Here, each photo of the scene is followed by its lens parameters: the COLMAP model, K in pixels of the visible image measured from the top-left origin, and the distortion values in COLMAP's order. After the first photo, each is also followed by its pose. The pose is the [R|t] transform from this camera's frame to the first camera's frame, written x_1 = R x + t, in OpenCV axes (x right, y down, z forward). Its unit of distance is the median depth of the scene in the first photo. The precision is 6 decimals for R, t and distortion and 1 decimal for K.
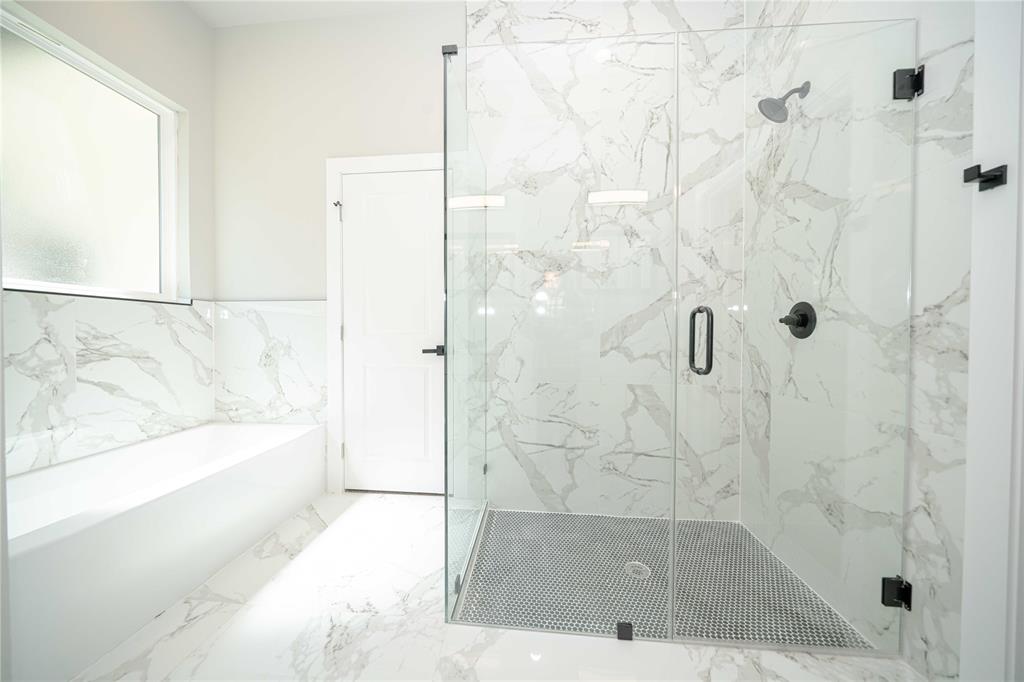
lens RADIAL K [[346.6, 0, 509.9], [0, 346.6, 338.8], [0, 0, 1]] dist [-0.008030, 0.000000]
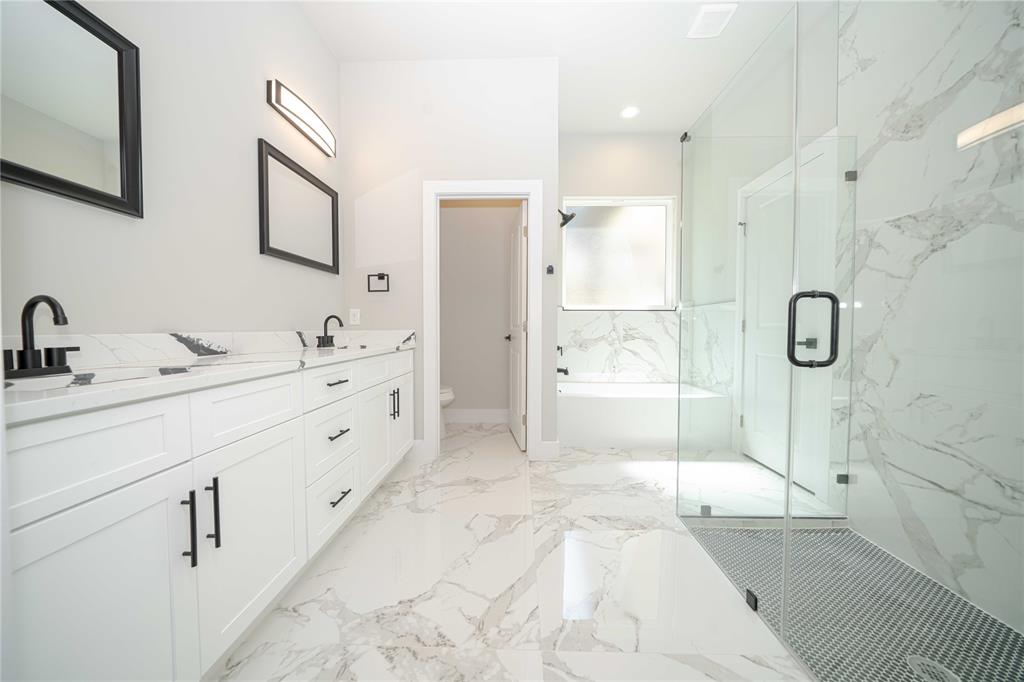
lens RADIAL K [[346.6, 0, 509.9], [0, 346.6, 338.8], [0, 0, 1]] dist [-0.008030, 0.000000]
pose [[0.060762, 0.027161, -0.997783, 0.750001], [-0.019555, 0.999470, 0.026016, 0.012668], [0.997961, 0.017931, 0.061261, 0.092123]]
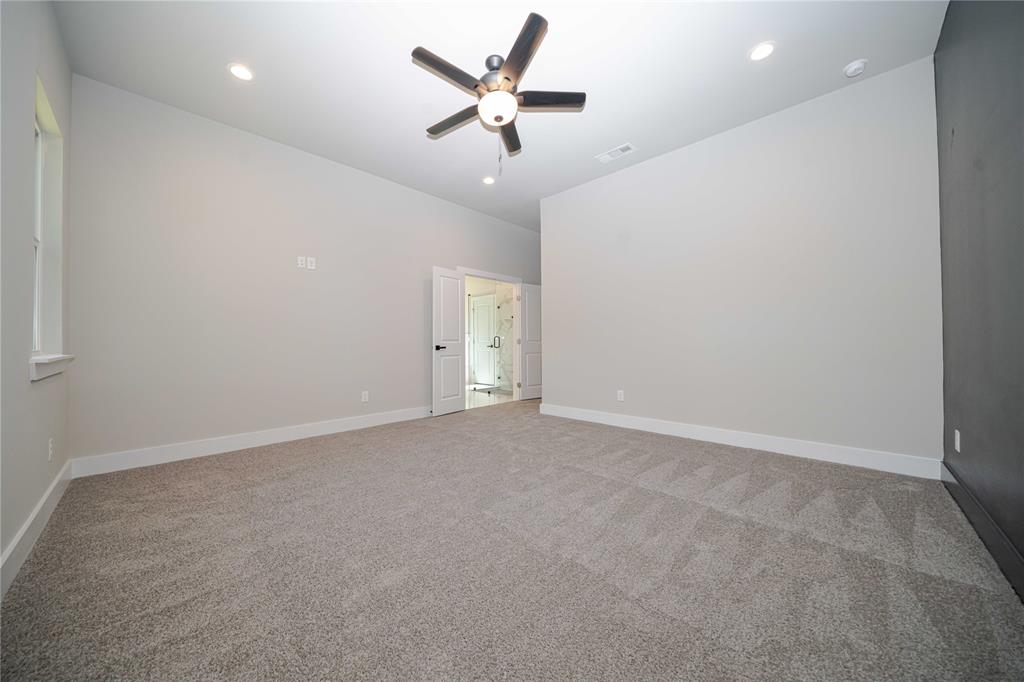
lens RADIAL K [[346.6, 0, 509.9], [0, 346.6, 338.8], [0, 0, 1]] dist [-0.008030, 0.000000]
pose [[0.780676, -0.012105, -0.624818, 2.382178], [-0.003091, 0.999725, -0.023230, 0.040173], [0.624928, 0.020066, 0.780425, -1.869955]]
